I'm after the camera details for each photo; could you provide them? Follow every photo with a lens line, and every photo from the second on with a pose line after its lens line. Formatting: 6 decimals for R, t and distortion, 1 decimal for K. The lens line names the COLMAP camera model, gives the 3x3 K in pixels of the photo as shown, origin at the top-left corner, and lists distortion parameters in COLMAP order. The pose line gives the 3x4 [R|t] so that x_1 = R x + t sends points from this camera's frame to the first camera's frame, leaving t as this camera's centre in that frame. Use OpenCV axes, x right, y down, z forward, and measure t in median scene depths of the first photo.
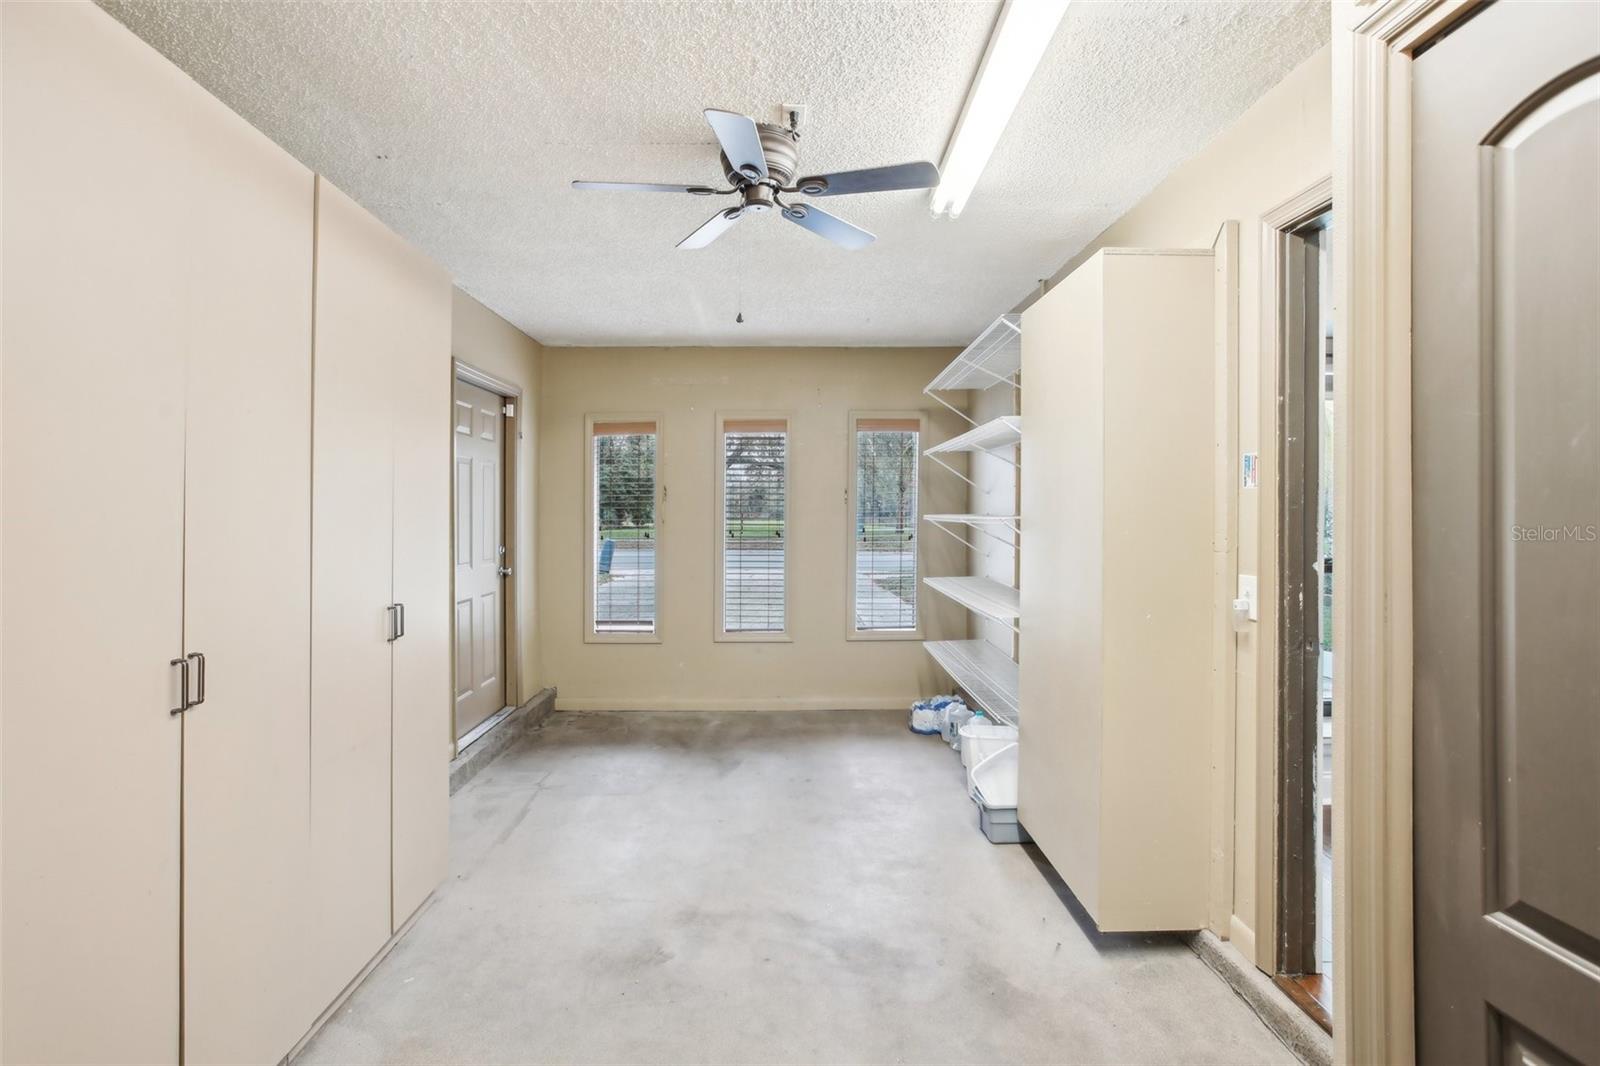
lens RADIAL K [[743.1, 0, 793.6], [0, 743.1, 524.2], [0, 0, 1]] dist [-0.049842, 0.016955]
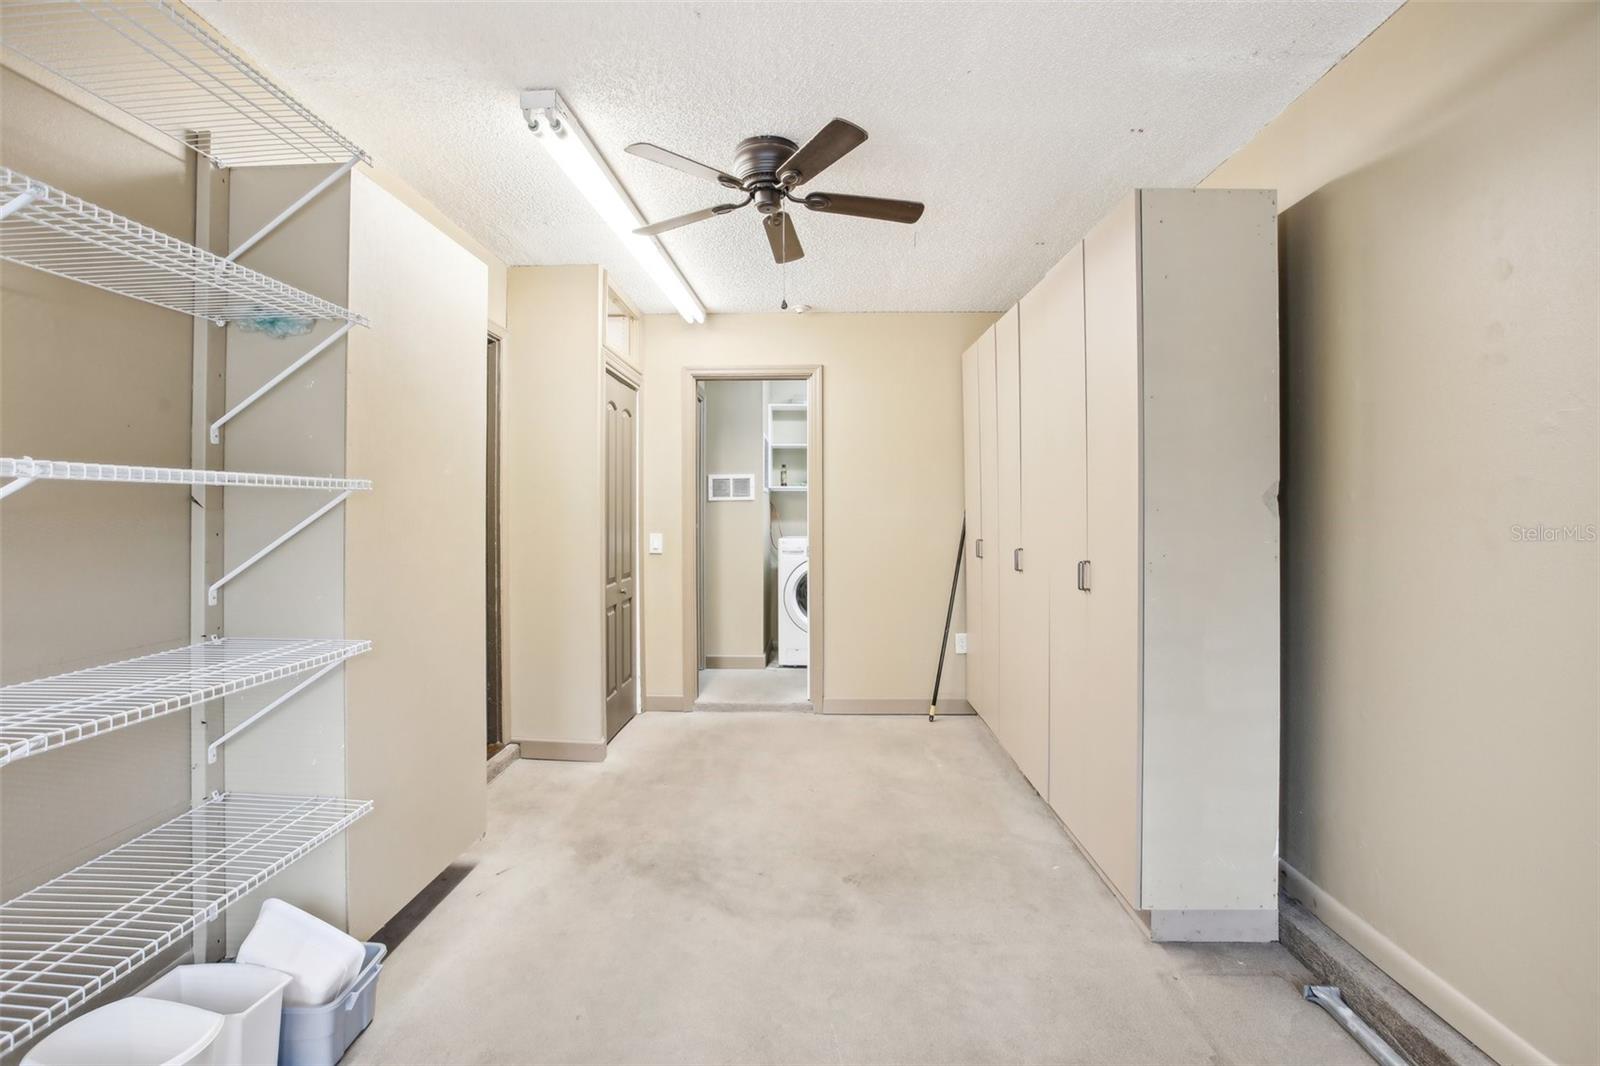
lens RADIAL K [[743.1, 0, 793.6], [0, 743.1, 524.2], [0, 0, 1]] dist [-0.049842, 0.016955]
pose [[-0.998594, 0.004512, 0.052819, -0.150284], [0.005769, 0.999703, 0.023670, 0.019164], [-0.052696, 0.023942, -0.998324, 2.114605]]
